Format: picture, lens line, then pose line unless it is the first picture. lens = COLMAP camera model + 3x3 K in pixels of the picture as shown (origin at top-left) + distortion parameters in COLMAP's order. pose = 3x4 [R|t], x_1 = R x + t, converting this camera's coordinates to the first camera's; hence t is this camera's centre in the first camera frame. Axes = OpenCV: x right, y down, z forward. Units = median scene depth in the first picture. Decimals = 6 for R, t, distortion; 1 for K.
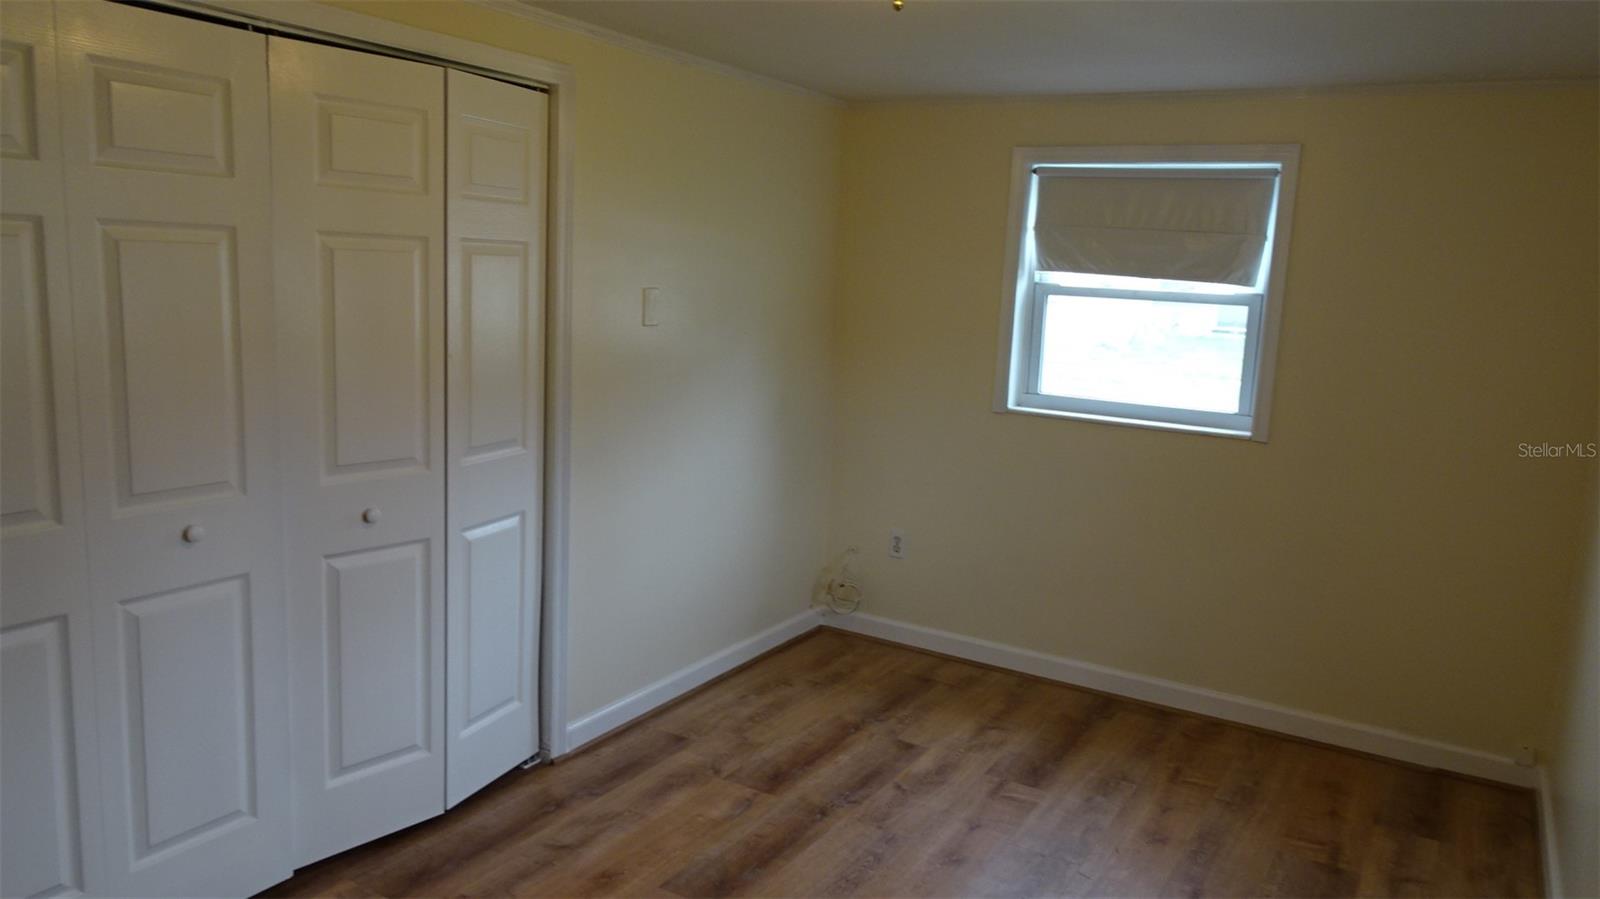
lens RADIAL K [[1146.9, 0, 800.7], [0, 1146.9, 453.1], [0, 0, 1]] dist [0.010272, 0.002253]
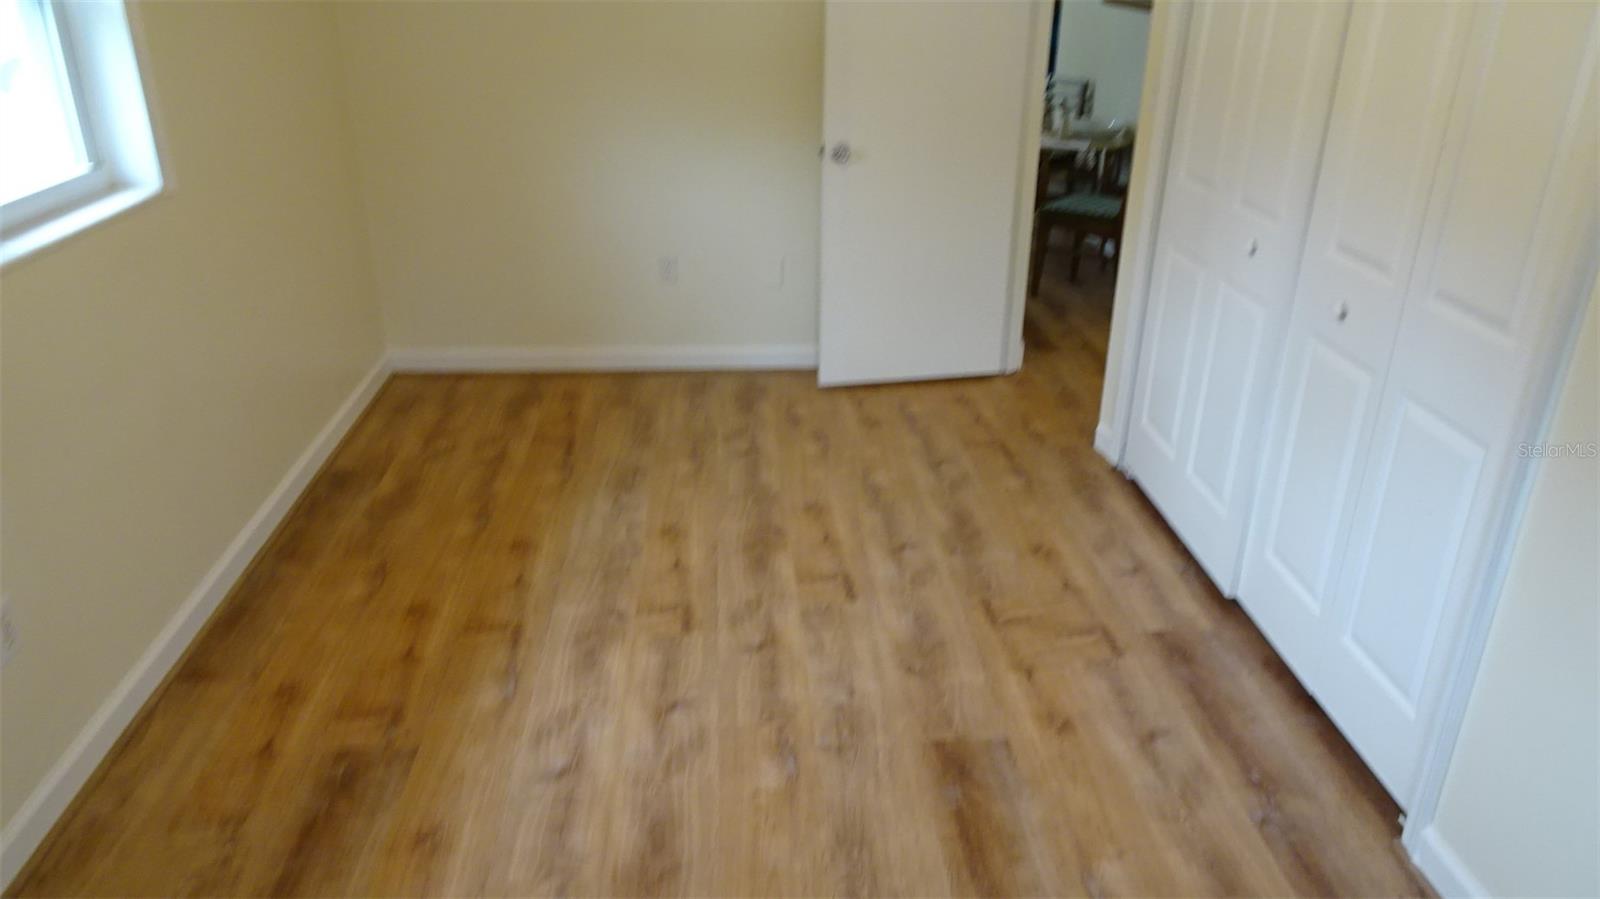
lens RADIAL K [[1146.9, 0, 800.5], [0, 1146.9, 448.4], [0, 0, 1]] dist [0.010272, 0.002253]
pose [[-0.828392, 0.154952, -0.538291, 0.418538], [-0.152641, 0.862165, 0.483086, -0.201269], [0.538951, 0.482349, -0.690559, 1.322783]]
